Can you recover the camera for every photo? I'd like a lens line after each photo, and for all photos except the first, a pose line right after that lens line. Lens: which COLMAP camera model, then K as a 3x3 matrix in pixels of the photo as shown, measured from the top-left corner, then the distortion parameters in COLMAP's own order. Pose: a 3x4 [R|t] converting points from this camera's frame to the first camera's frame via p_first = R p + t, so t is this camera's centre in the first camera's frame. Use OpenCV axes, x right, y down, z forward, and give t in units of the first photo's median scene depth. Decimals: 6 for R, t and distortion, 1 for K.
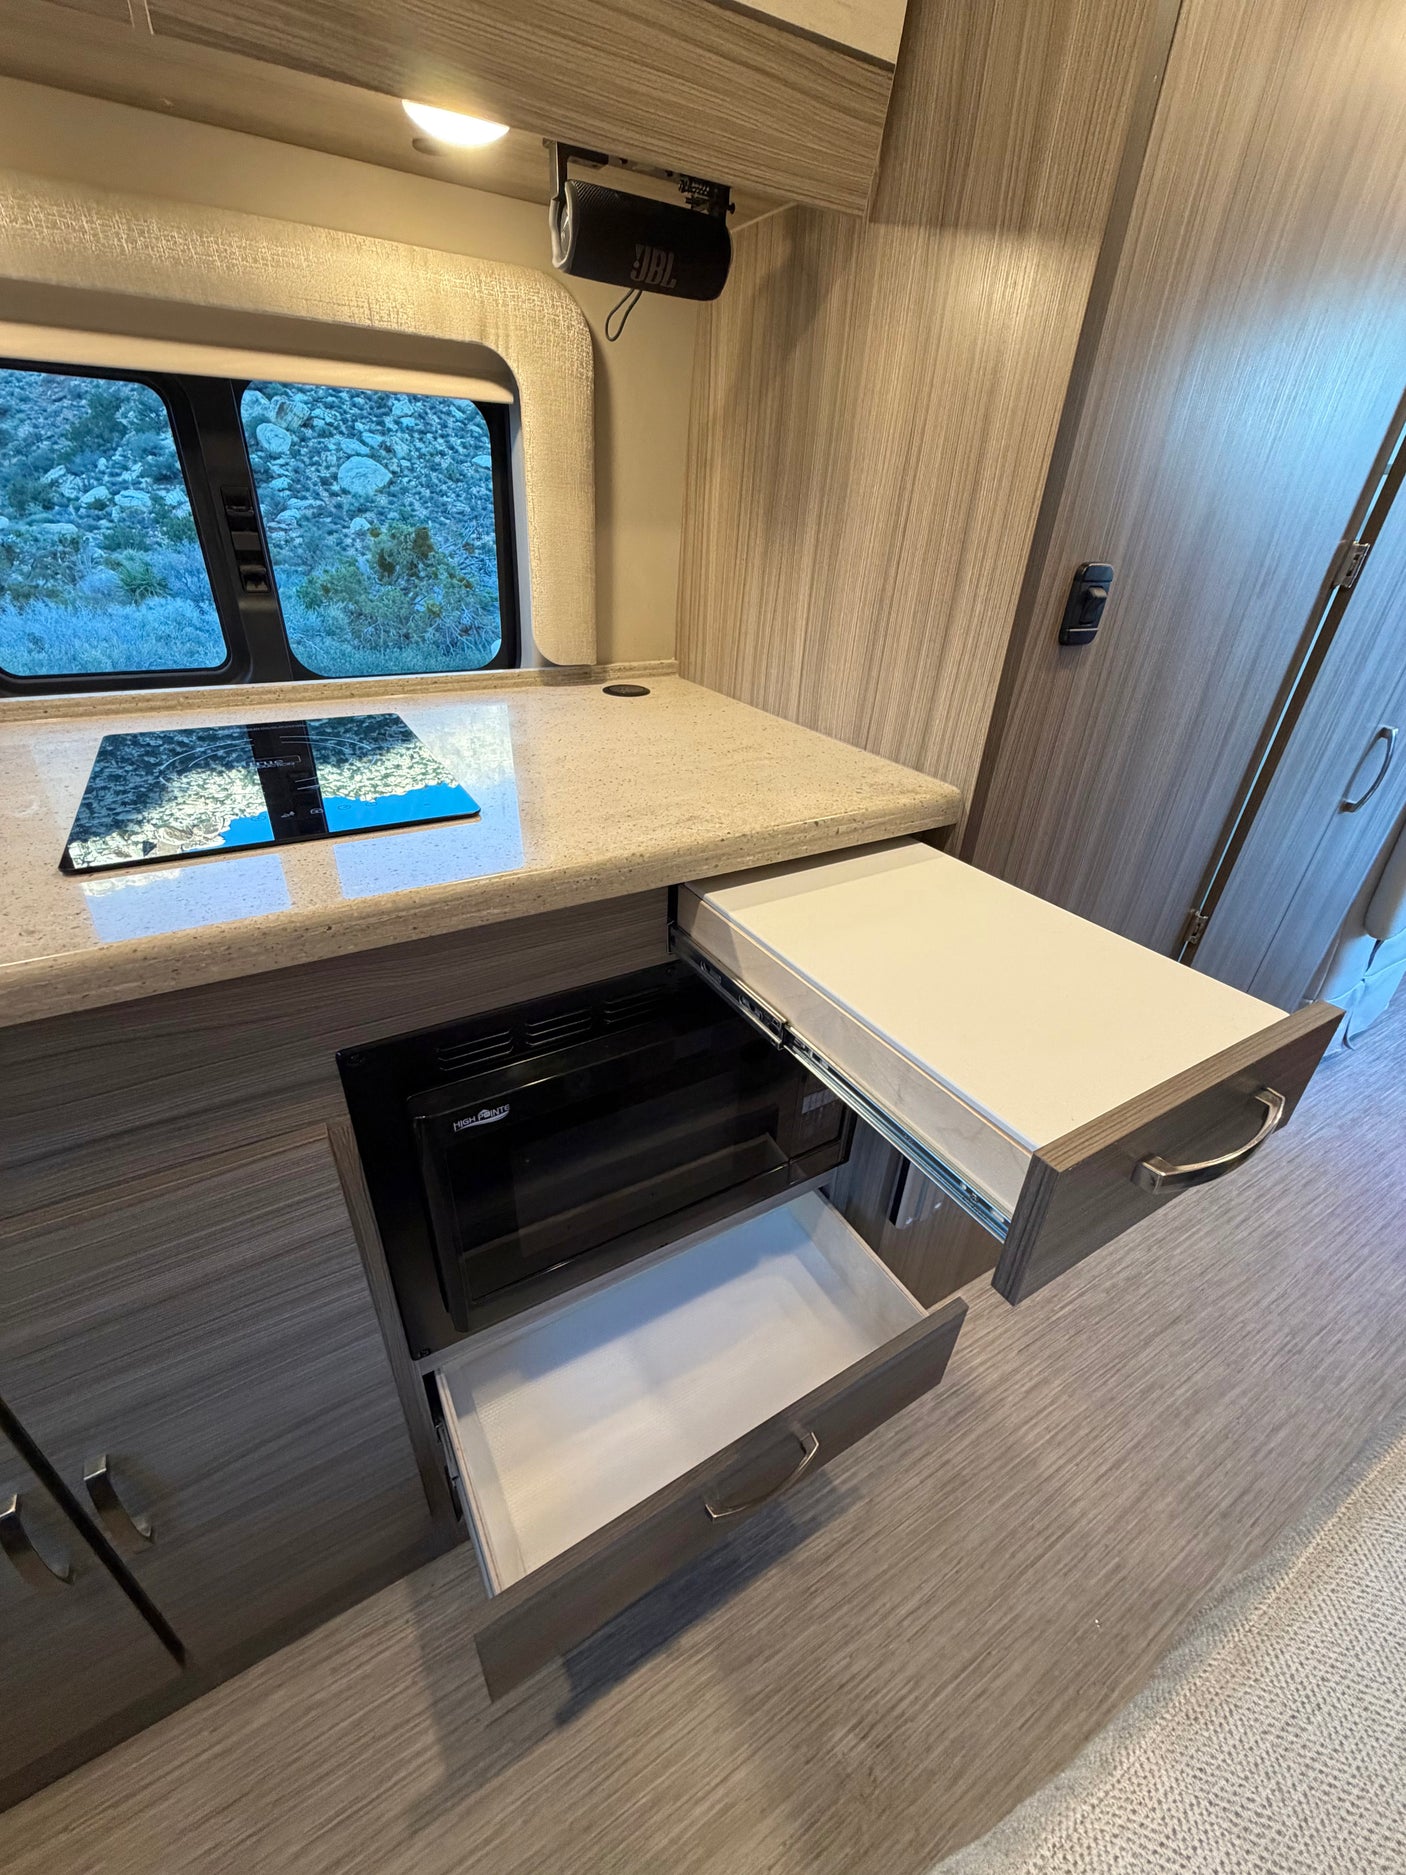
lens RADIAL K [[754.1, 0, 703.0], [0, 754.1, 937.5], [0, 0, 1]] dist [0.012703, -0.000518]
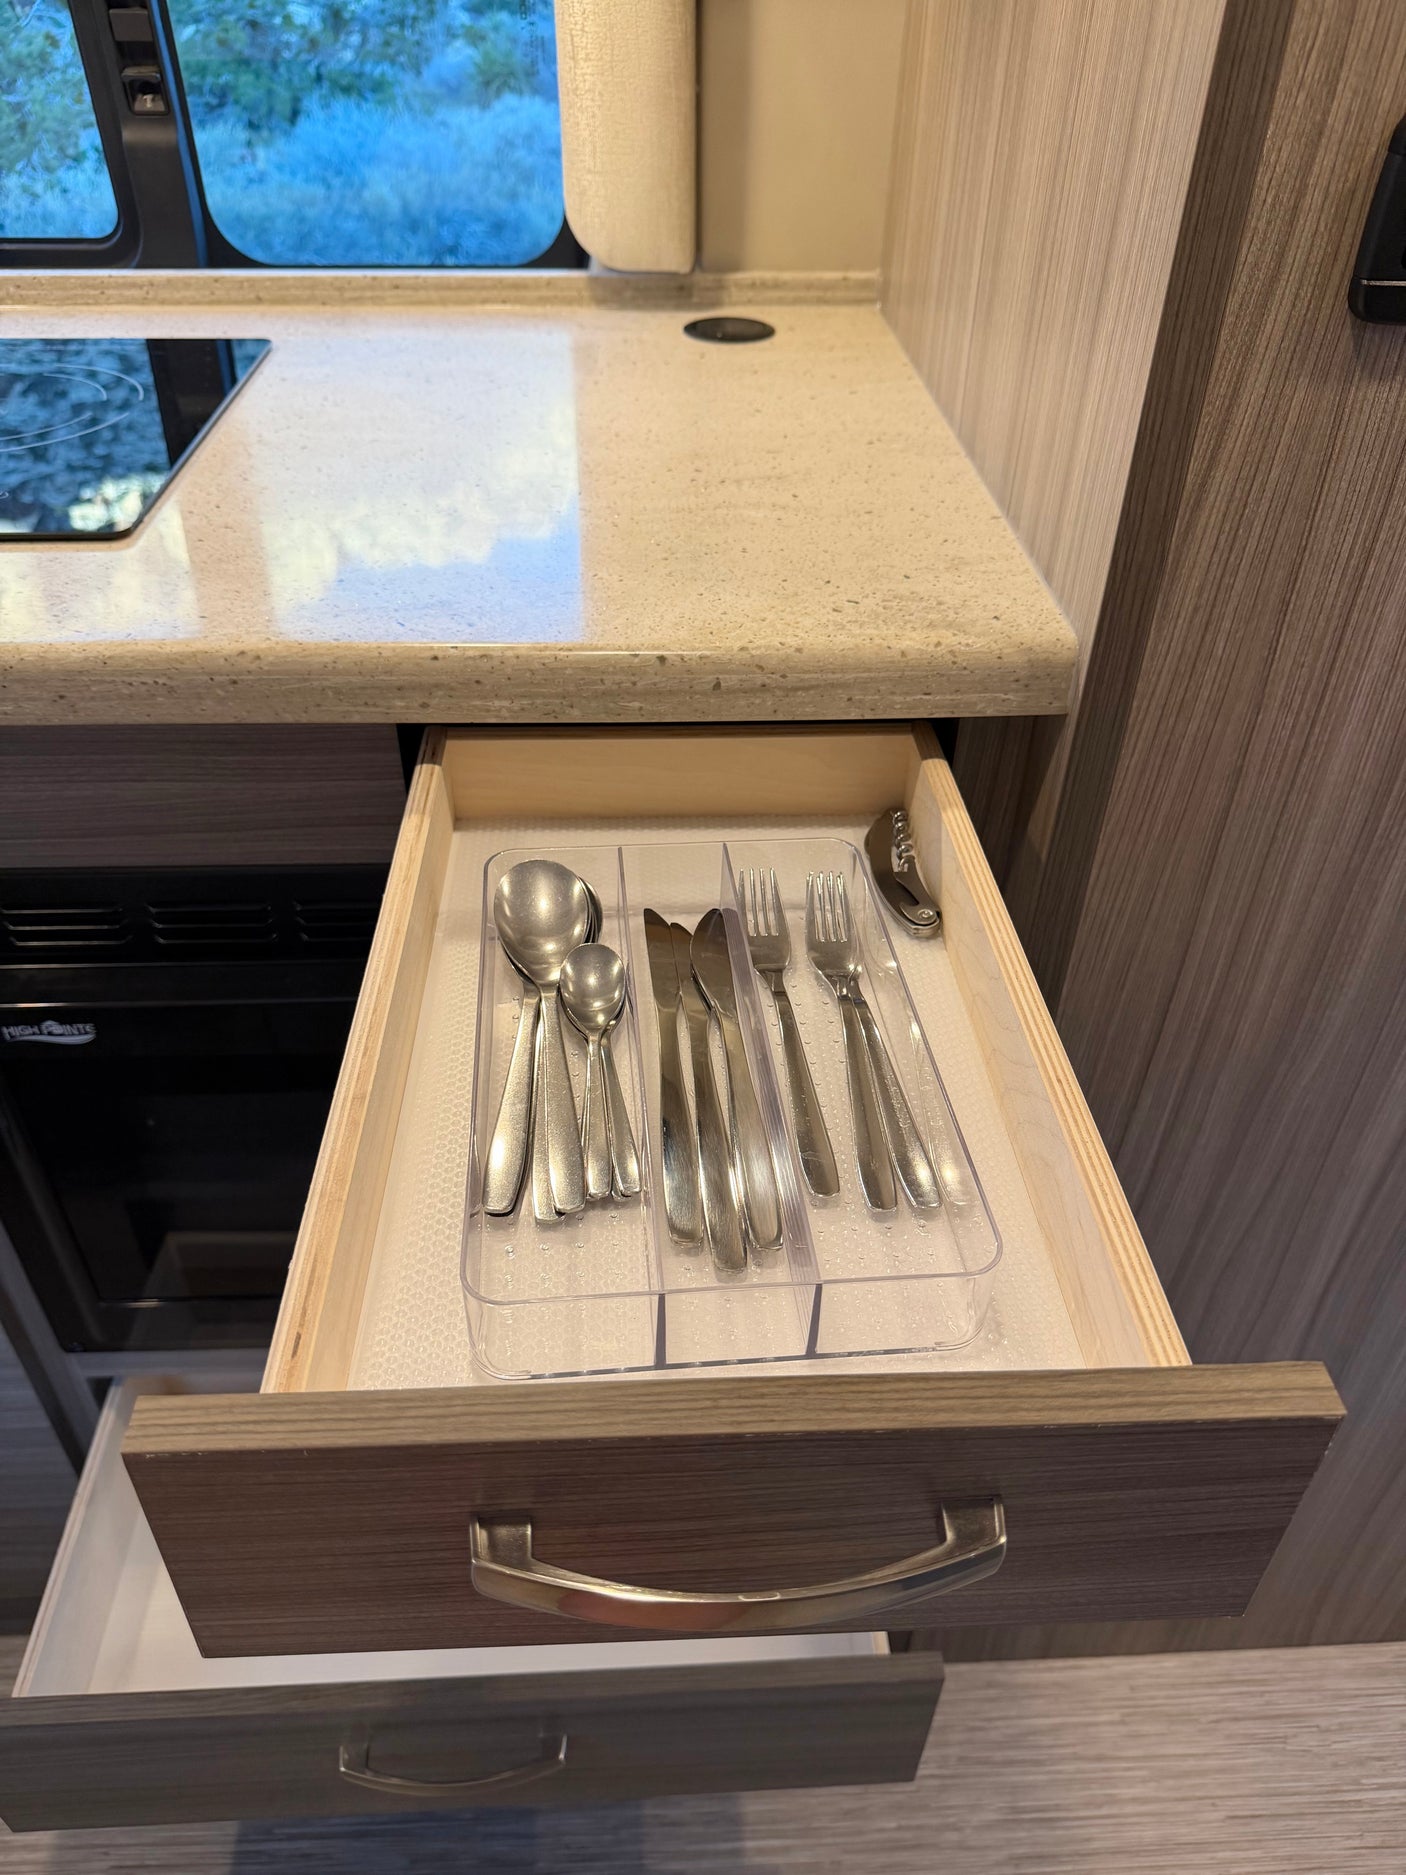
lens RADIAL K [[1359.0, 0, 703.0], [0, 1359.0, 937.5], [0, 0, 1]] dist [0.046982, -0.049128]
pose [[0.882526, 0.260595, -0.391457, 0.480934], [-0.210290, 0.963245, 0.167144, -0.110262], [0.420626, -0.065189, 0.904889, 0.167498]]
